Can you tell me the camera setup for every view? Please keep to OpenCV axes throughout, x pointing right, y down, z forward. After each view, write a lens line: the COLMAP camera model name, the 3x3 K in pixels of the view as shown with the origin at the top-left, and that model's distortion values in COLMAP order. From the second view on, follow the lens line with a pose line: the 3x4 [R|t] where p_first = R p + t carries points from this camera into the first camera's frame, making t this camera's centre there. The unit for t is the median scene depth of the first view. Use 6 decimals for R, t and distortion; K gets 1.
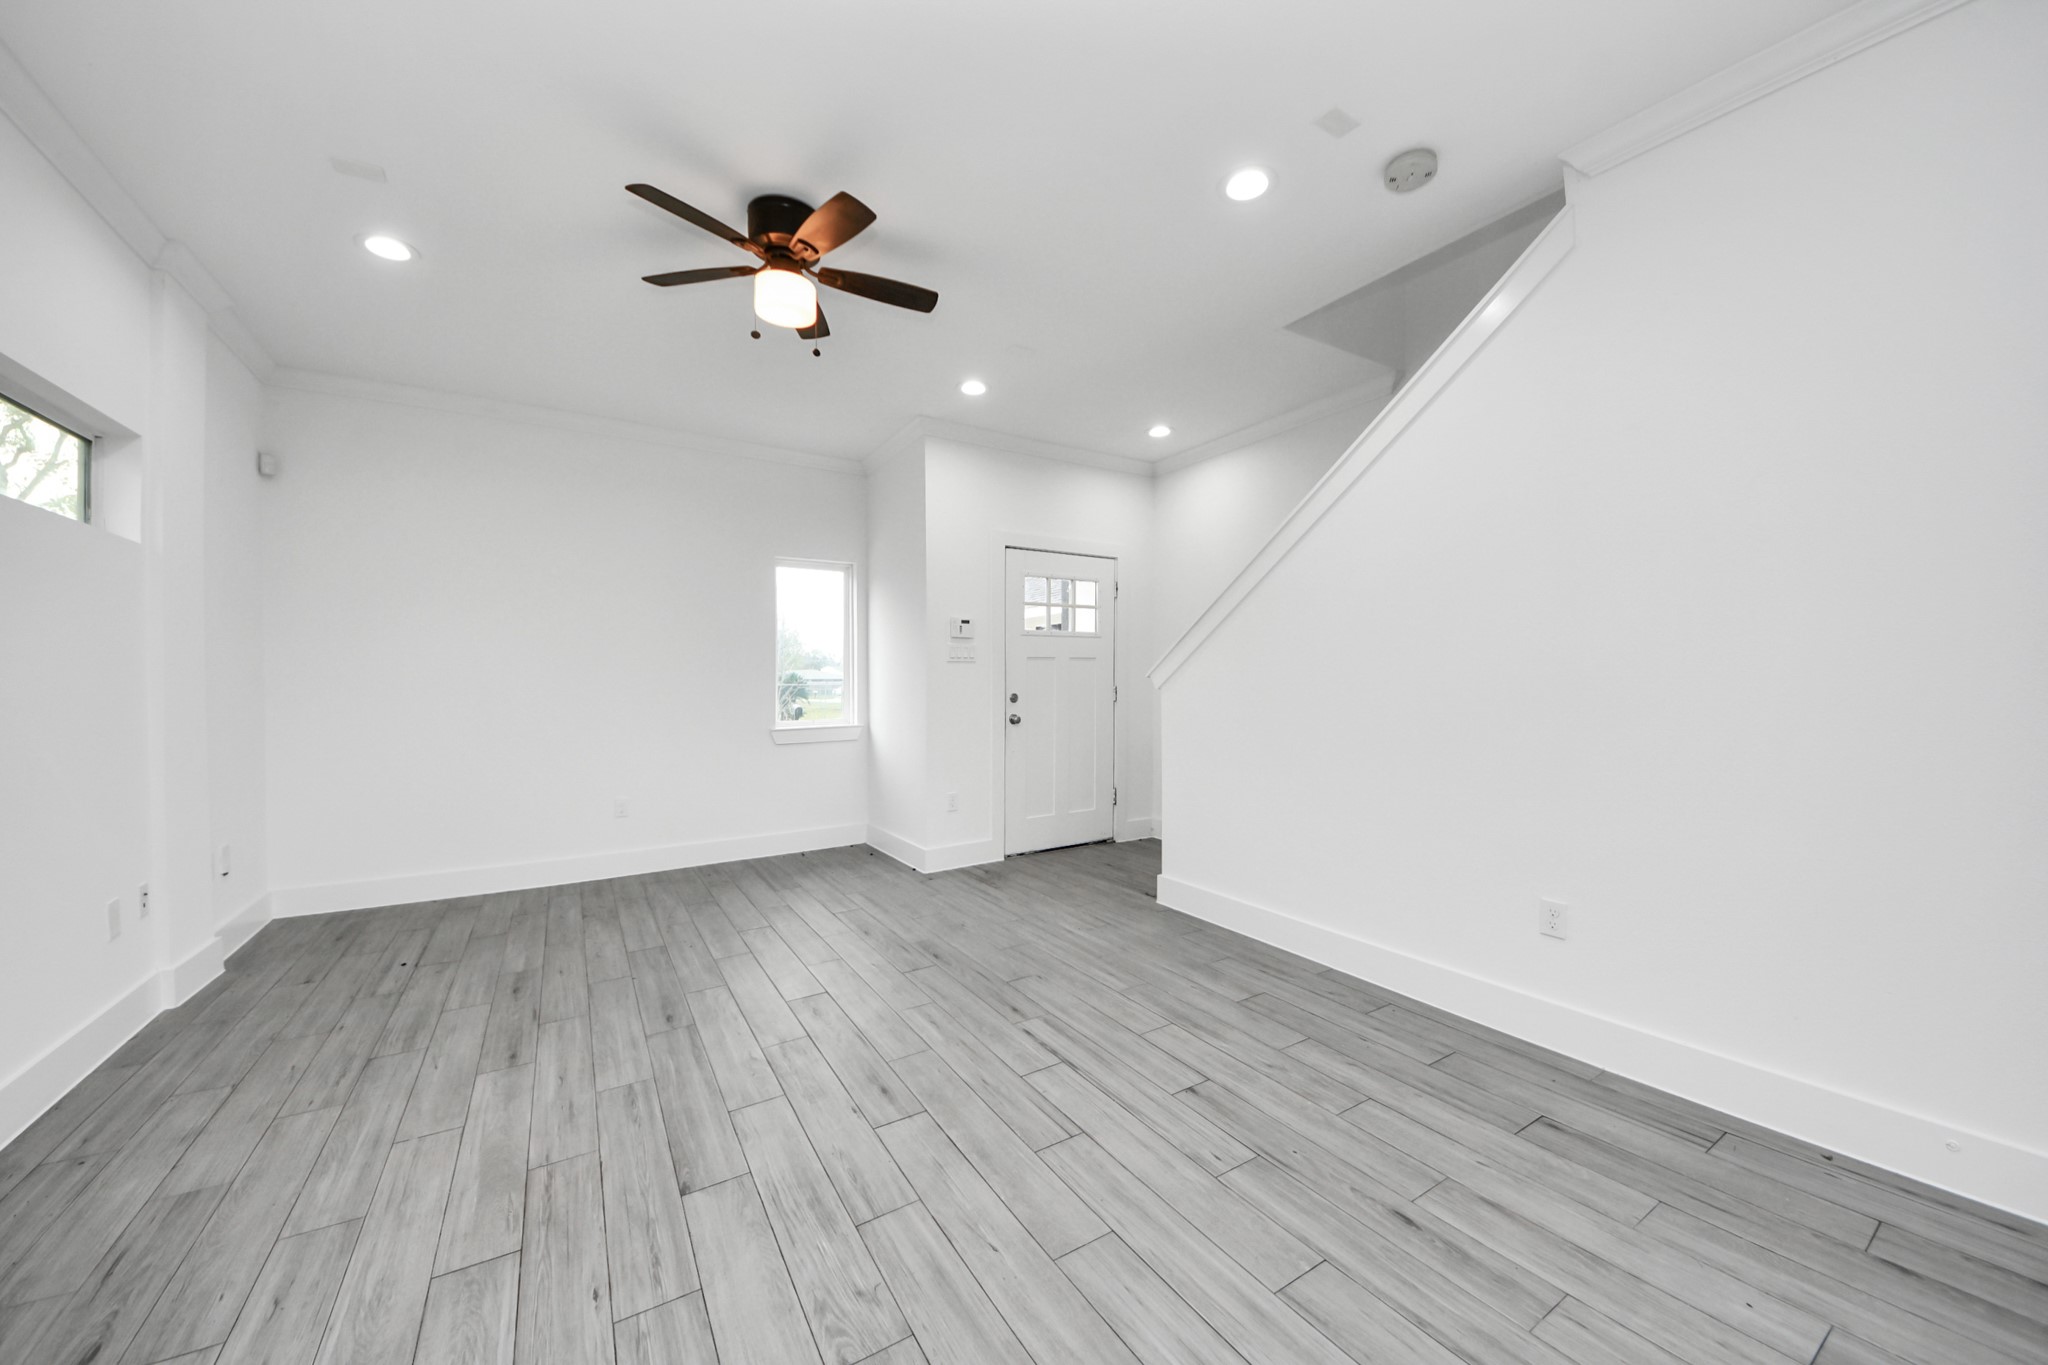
lens RADIAL K [[721.6, 0, 1012.4], [0, 721.6, 660.5], [0, 0, 1]] dist [0.049085, -0.027342]
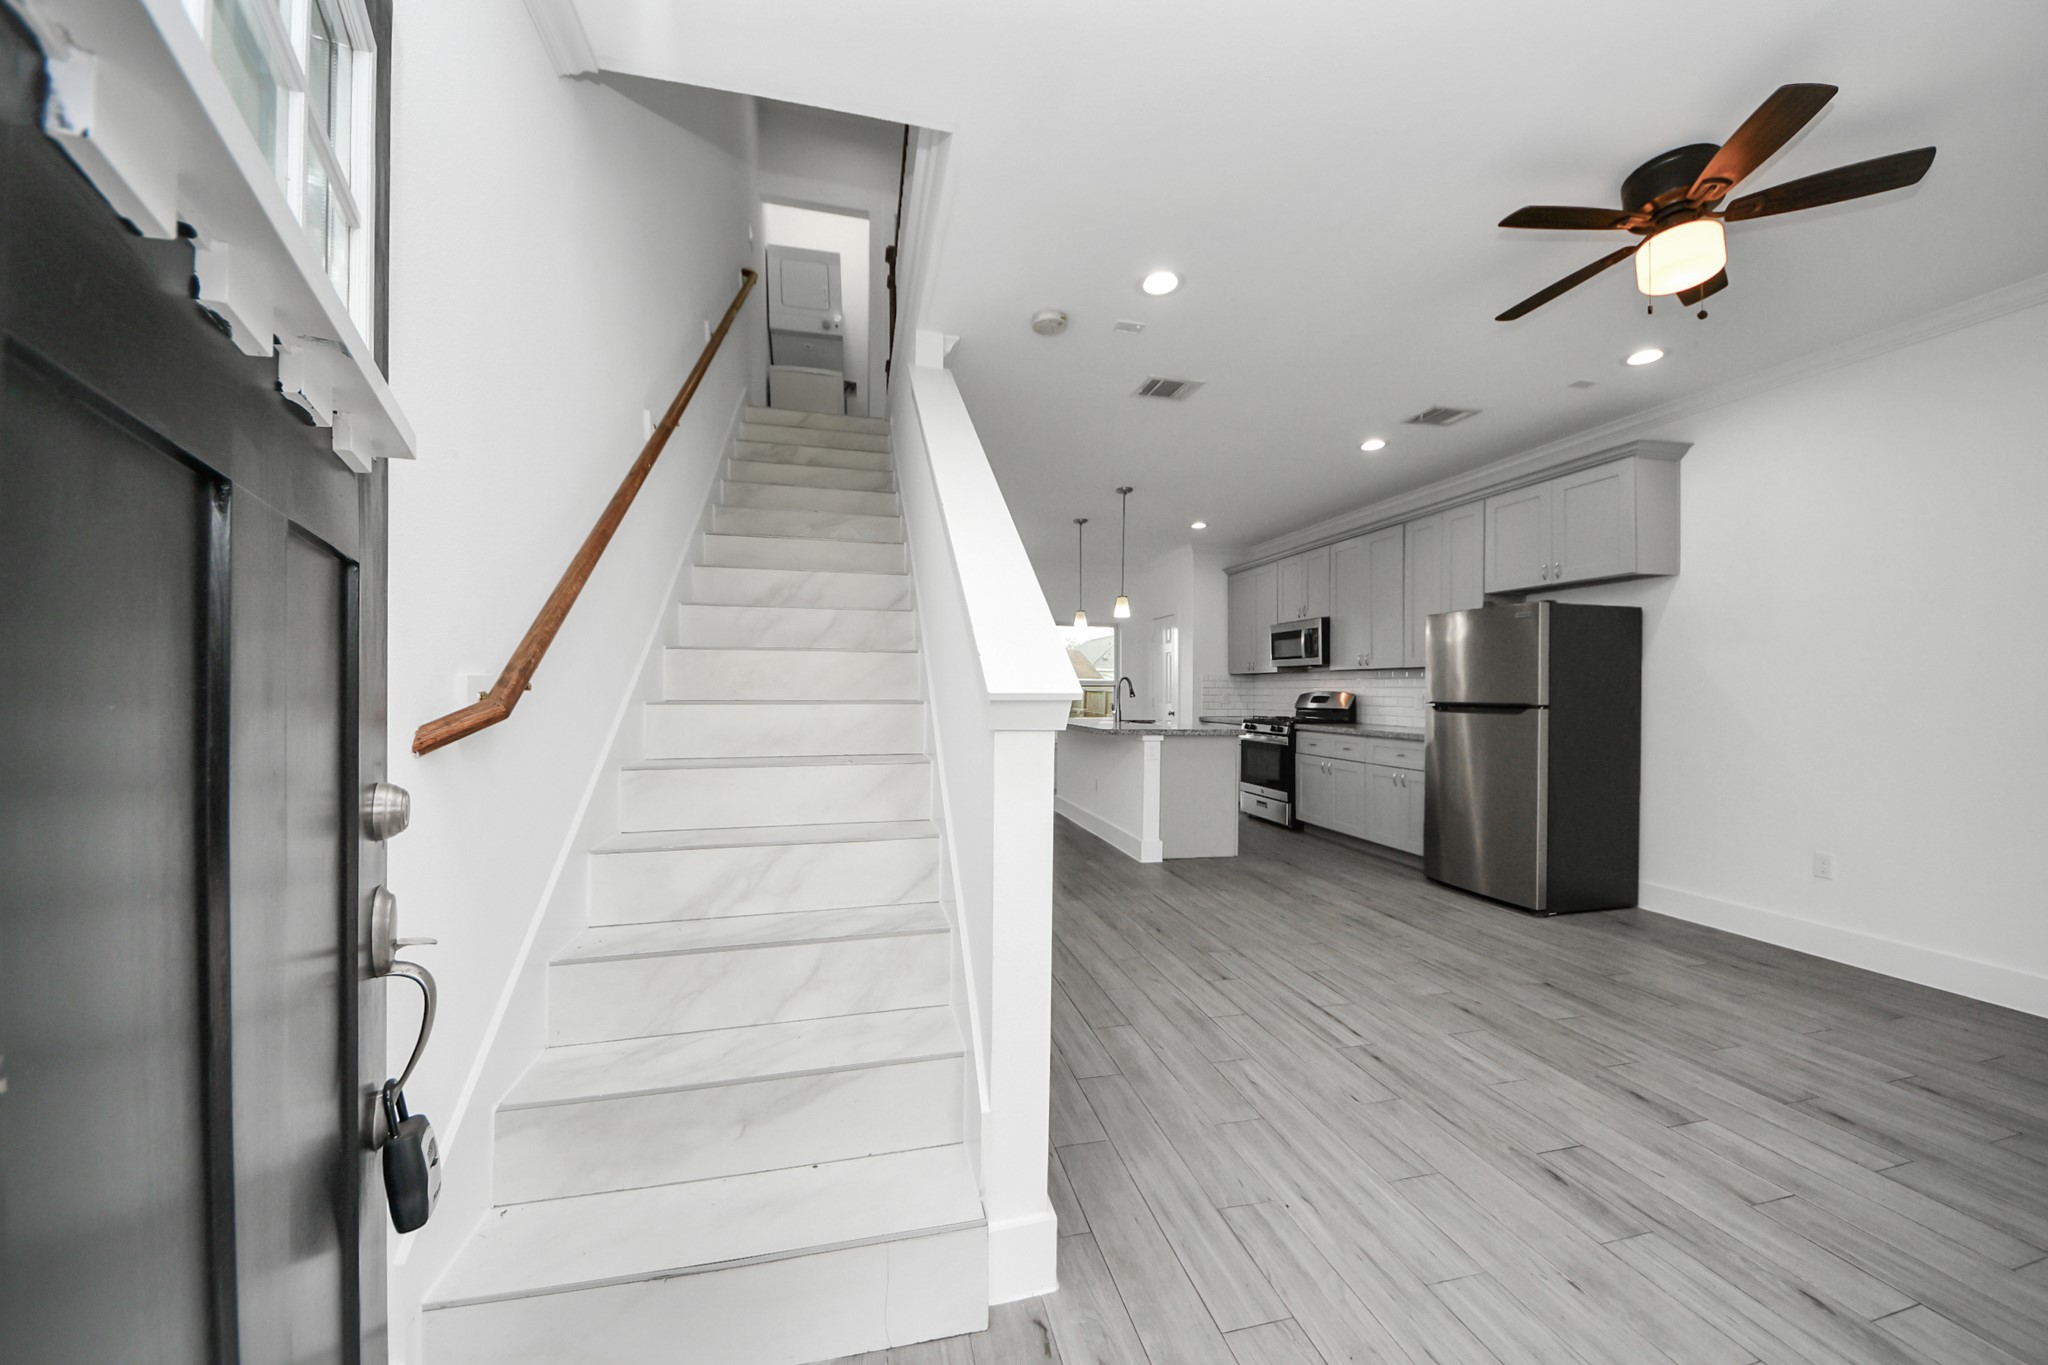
lens RADIAL K [[733.7, 0, 1034.5], [0, 733.7, 697.7], [0, 0, 1]] dist [0.015466, -0.012891]
pose [[-0.957444, -0.000647, 0.288618, 0.146608], [-0.004768, 0.999896, -0.013577, 0.040580], [-0.288579, -0.014375, -0.957348, 1.996871]]
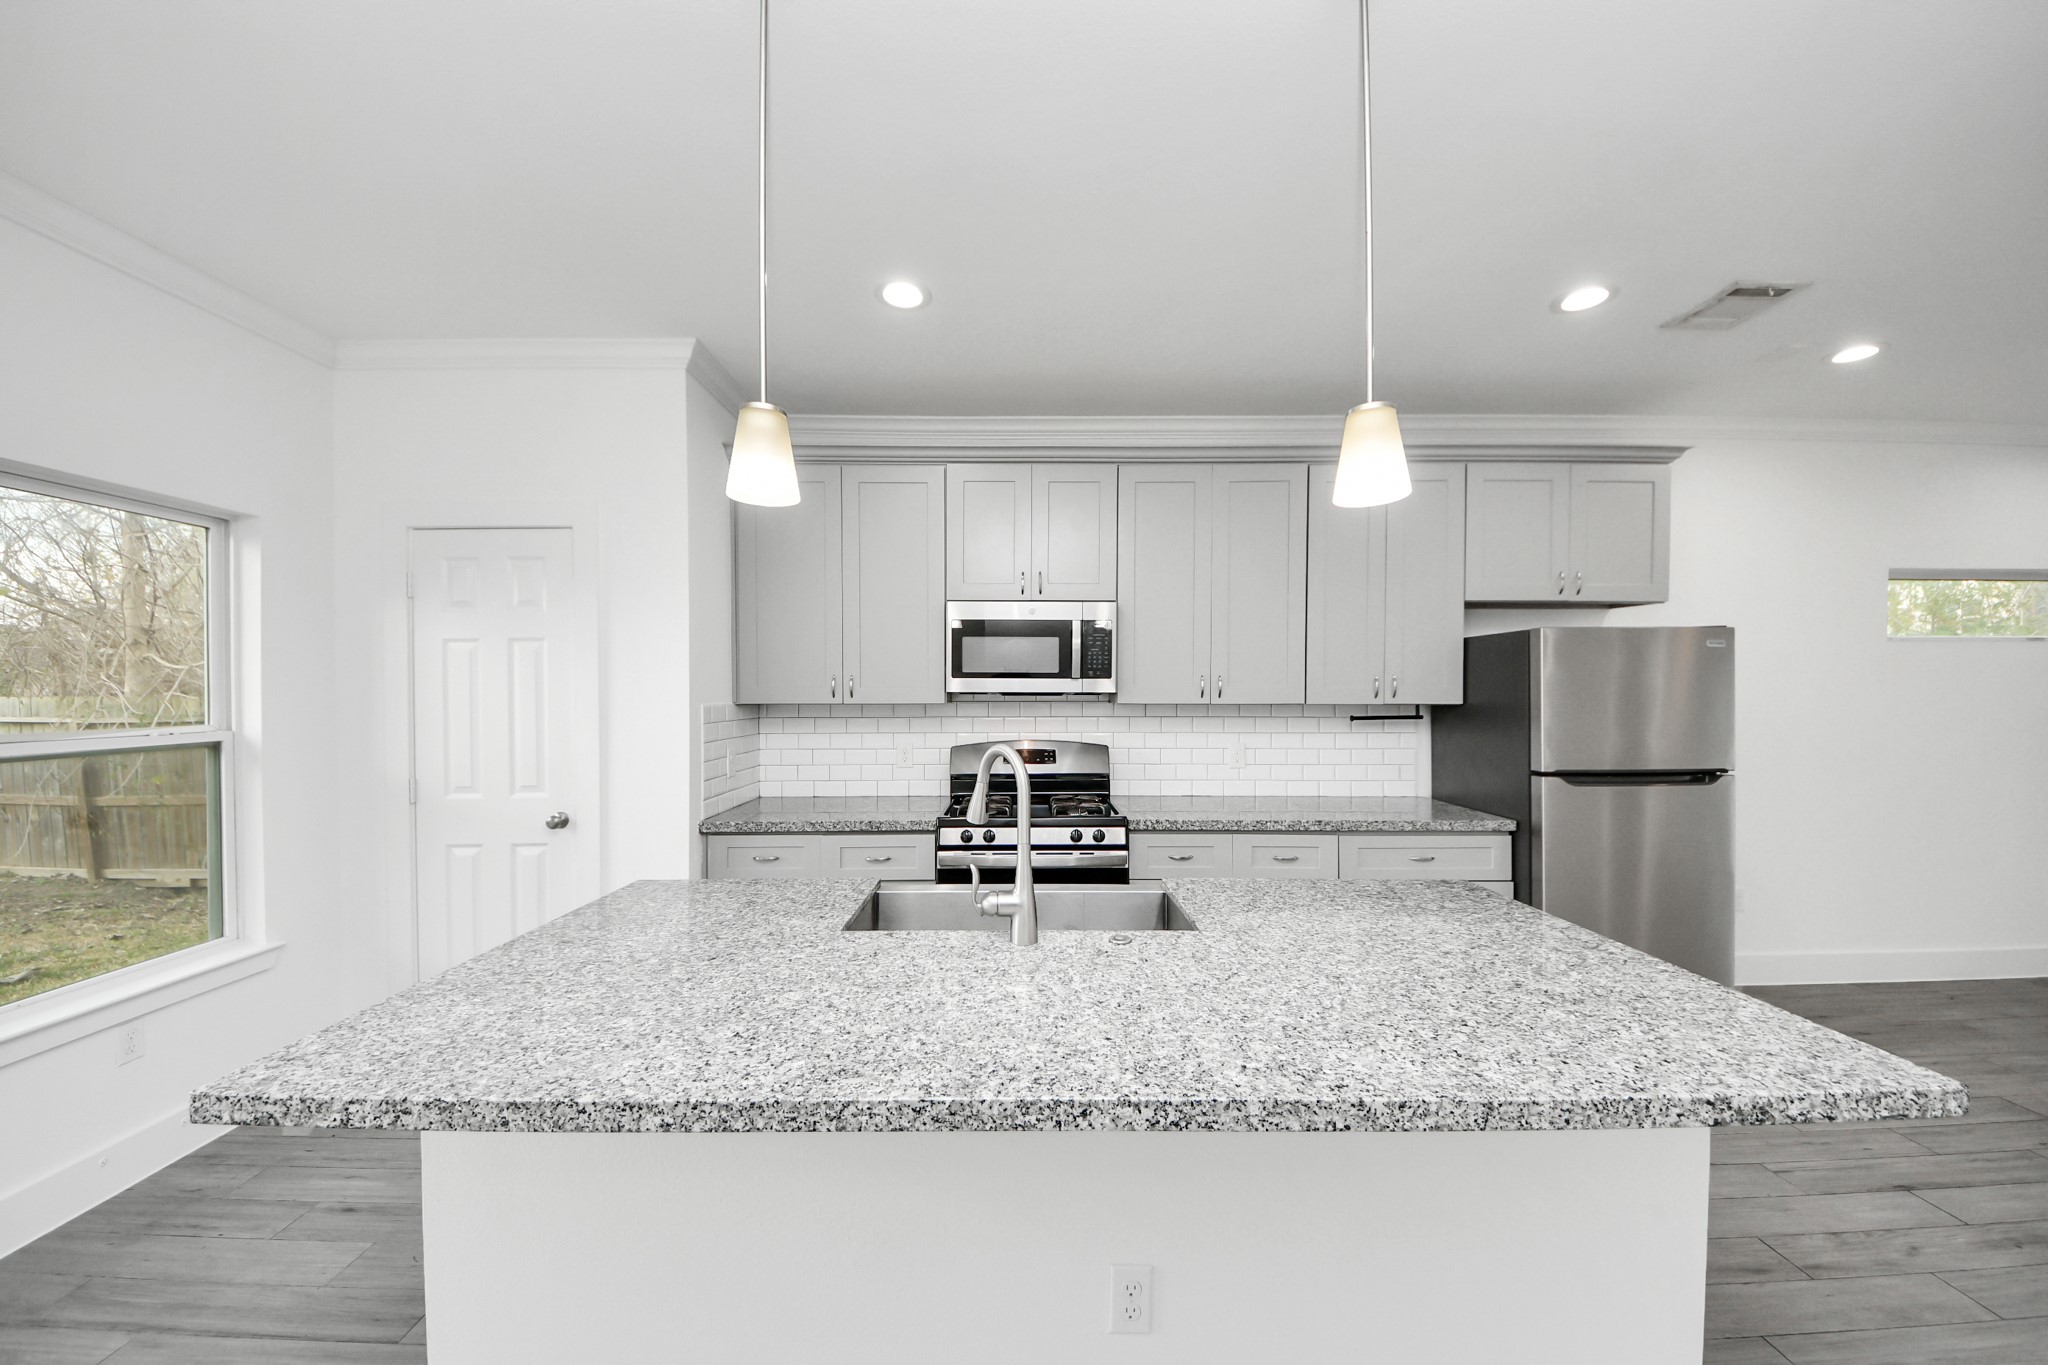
lens RADIAL K [[714.3, 0, 1024.0], [0, 714.3, 682.5], [0, 0, 1]] dist [-0.001771, -0.008965]
pose [[-0.523854, 0.005256, -0.851792, 1.029229], [0.025881, 0.999617, -0.009749, -0.114005], [0.851415, -0.027152, -0.523790, -0.064019]]
